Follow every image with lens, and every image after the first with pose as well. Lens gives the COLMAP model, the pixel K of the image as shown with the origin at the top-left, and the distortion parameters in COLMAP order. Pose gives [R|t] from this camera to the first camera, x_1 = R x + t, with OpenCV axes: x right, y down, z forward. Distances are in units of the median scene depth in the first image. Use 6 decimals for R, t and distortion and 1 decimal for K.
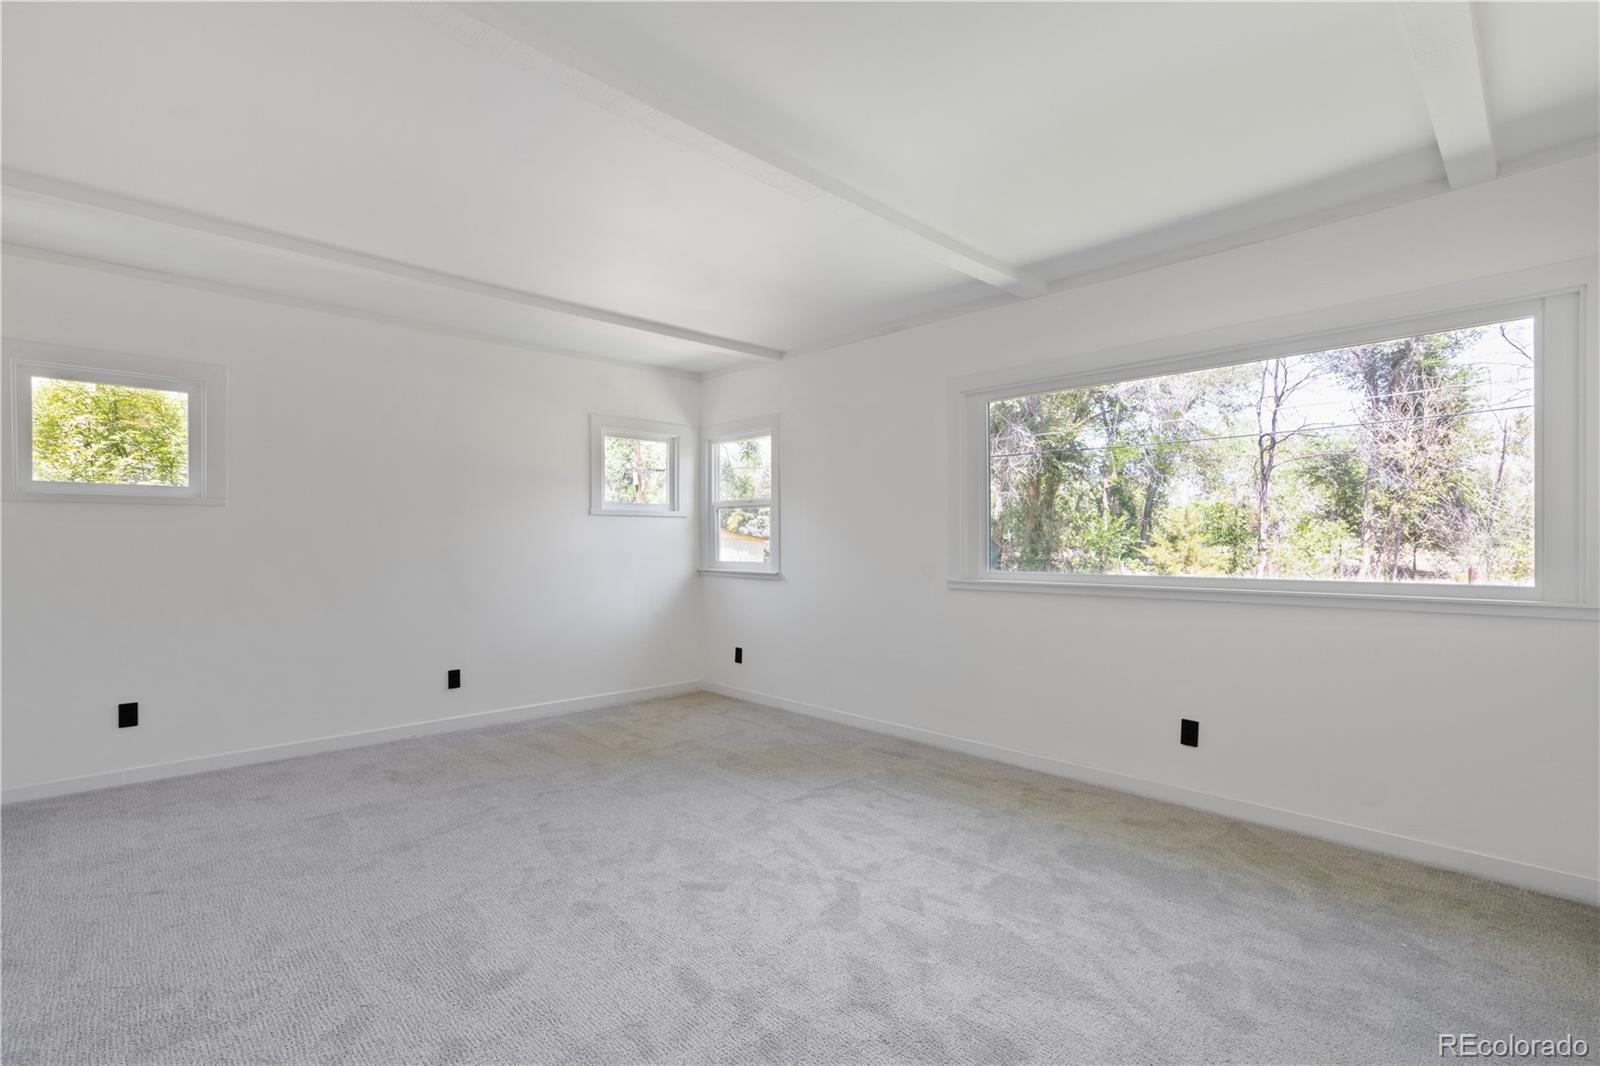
lens RADIAL K [[726.3, 0, 794.3], [0, 726.3, 546.5], [0, 0, 1]] dist [-0.005681, 0.000241]
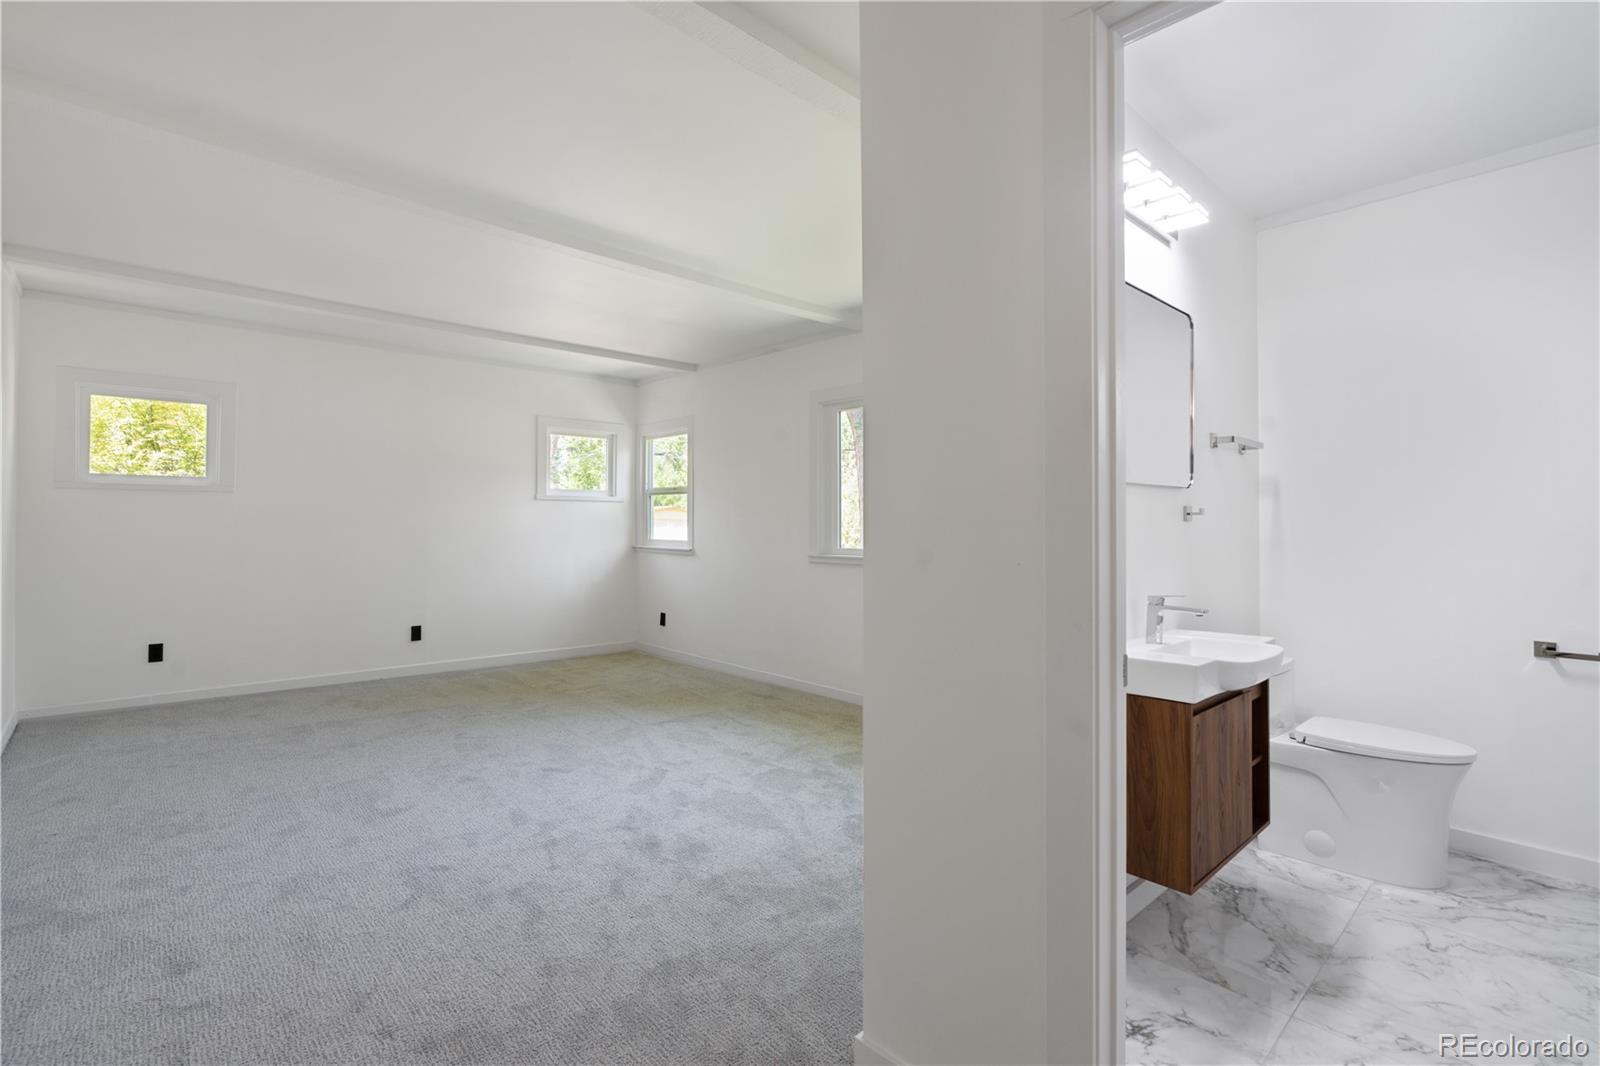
lens RADIAL K [[726.3, 0, 790.9], [0, 726.3, 514.0], [0, 0, 1]] dist [-0.005681, 0.000241]
pose [[0.999642, 0.006578, -0.025950, 0.244724], [-0.007088, 0.999783, -0.019606, 0.001305], [0.025815, 0.019783, 0.999471, -0.266758]]
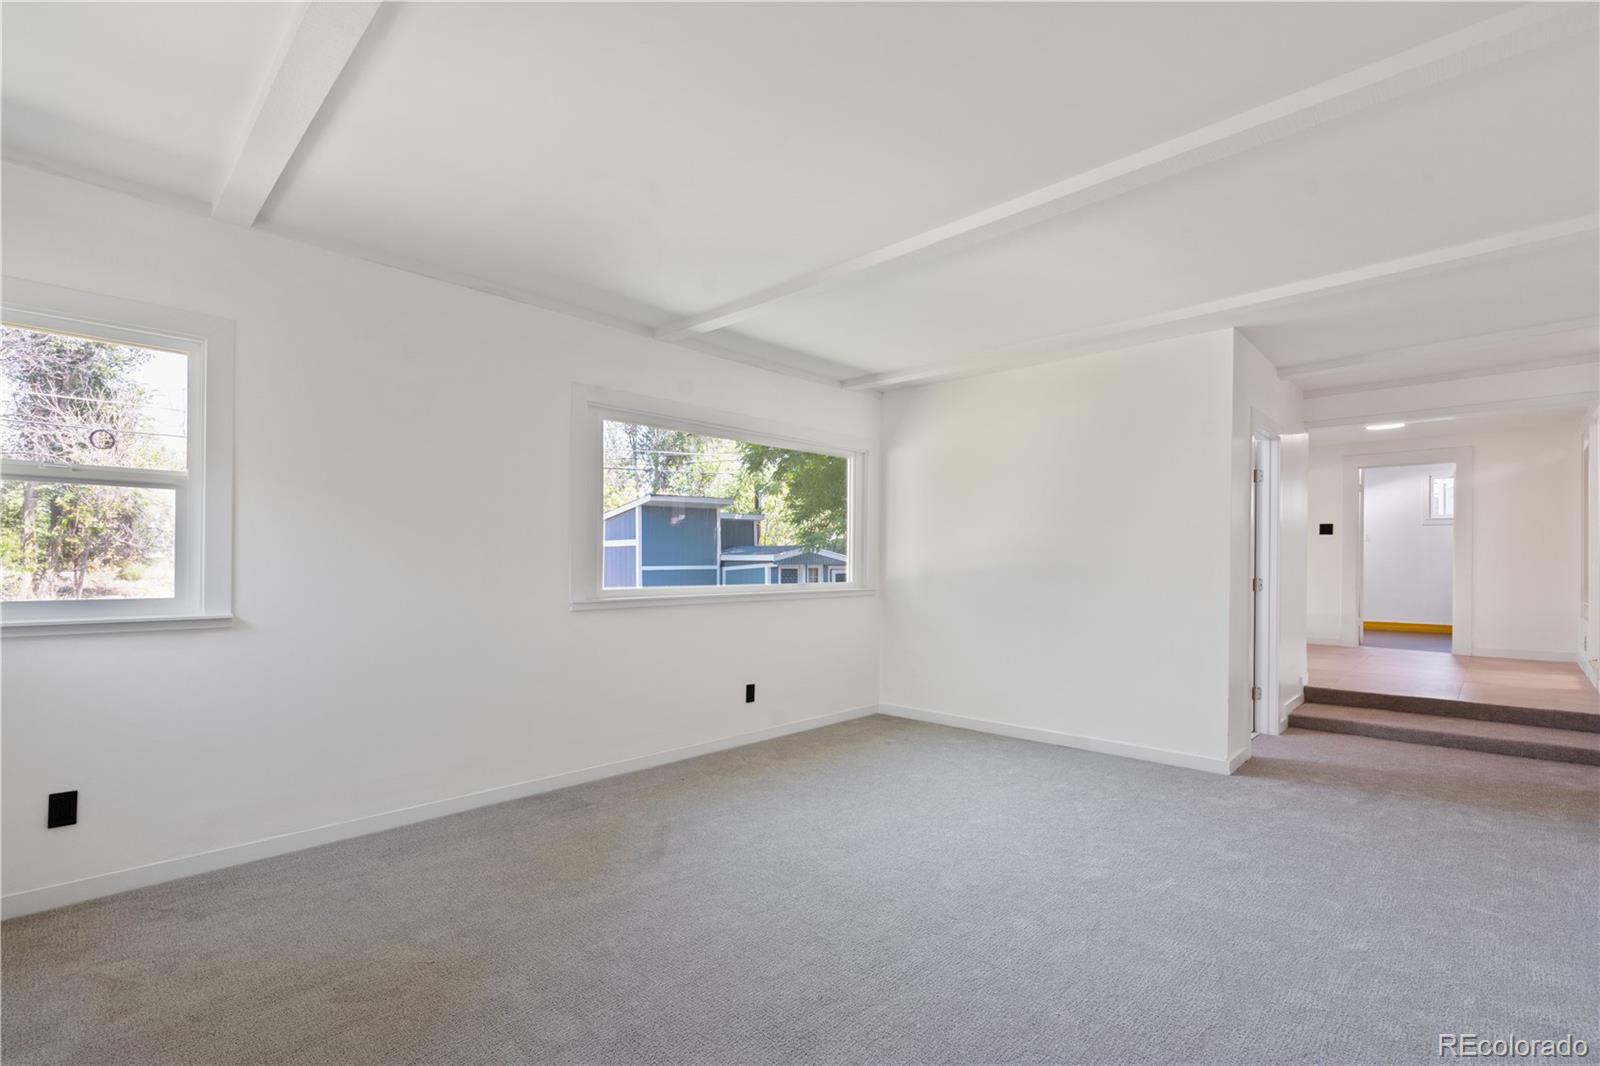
lens RADIAL K [[726.3, 0, 793.8], [0, 726.3, 554.0], [0, 0, 1]] dist [-0.005681, 0.000241]
pose [[-0.000161, 0.008187, 0.999966, -0.813069], [0.003410, 0.999961, -0.008186, -0.004706], [-0.999994, 0.003408, -0.000189, 0.834467]]
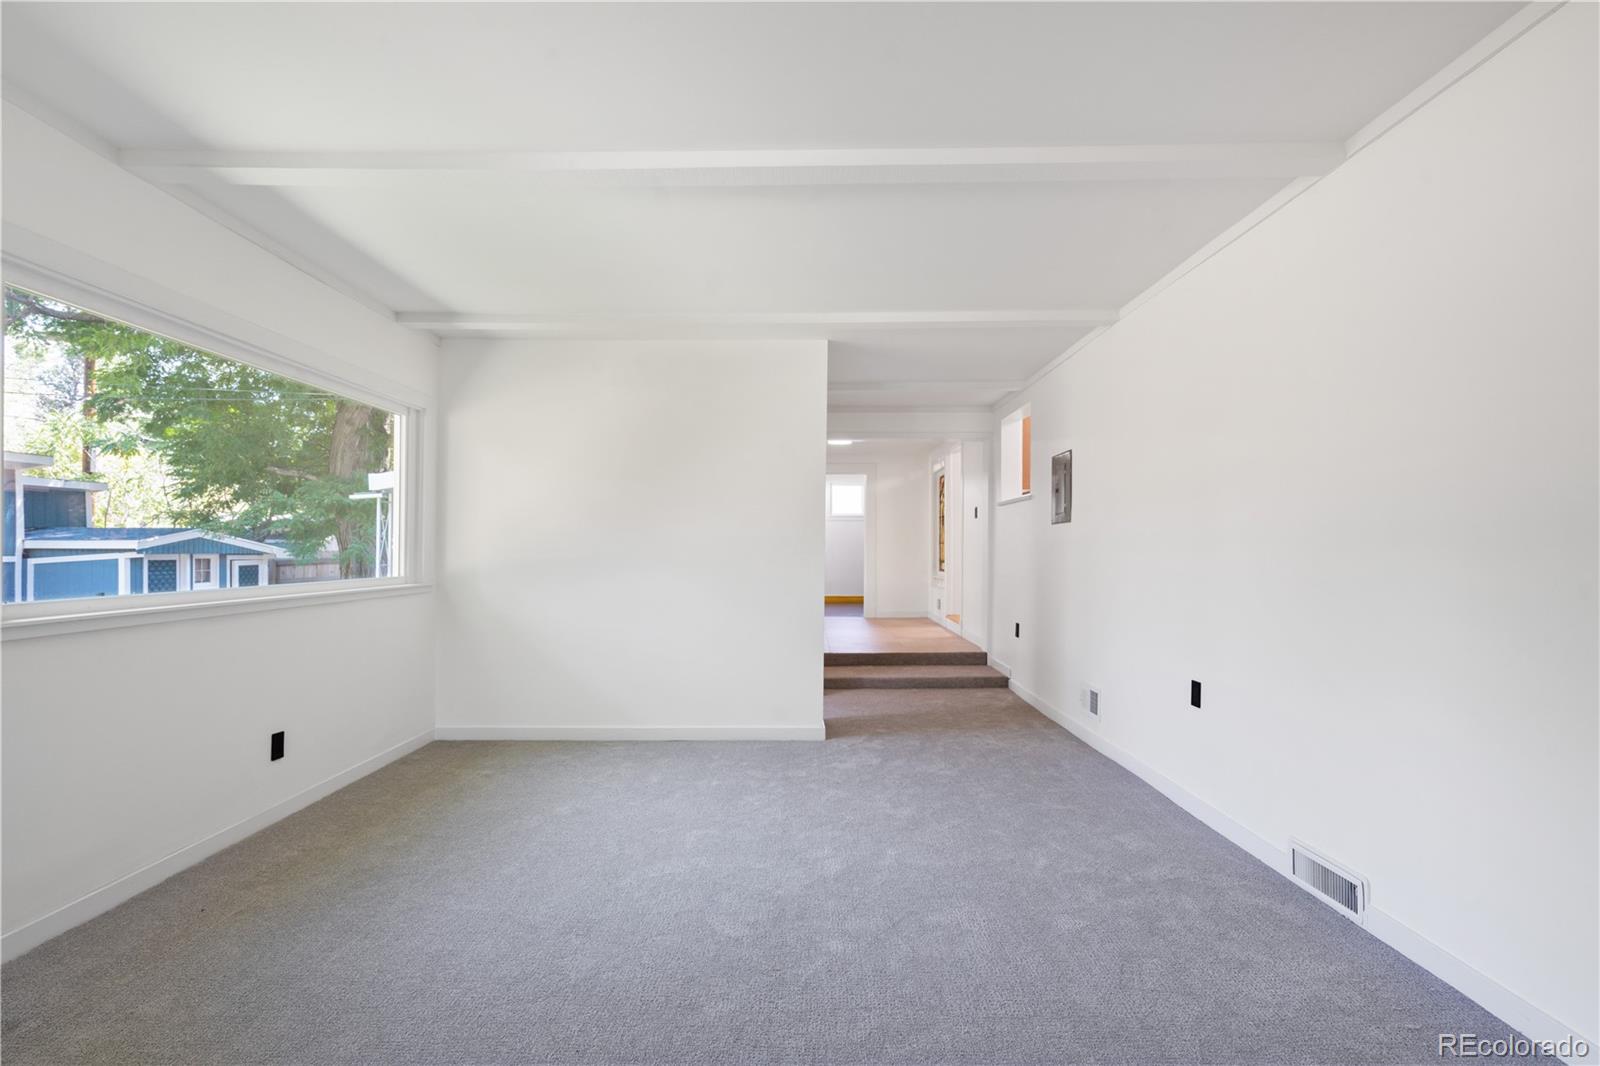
lens RADIAL K [[726.3, 0, 794.9], [0, 726.3, 540.7], [0, 0, 1]] dist [-0.005681, 0.000241]
pose [[-0.688078, 0.007286, 0.725600, -0.570706], [0.003558, 0.999971, -0.006667, -0.005466], [-0.725628, -0.002005, -0.688084, 1.062198]]
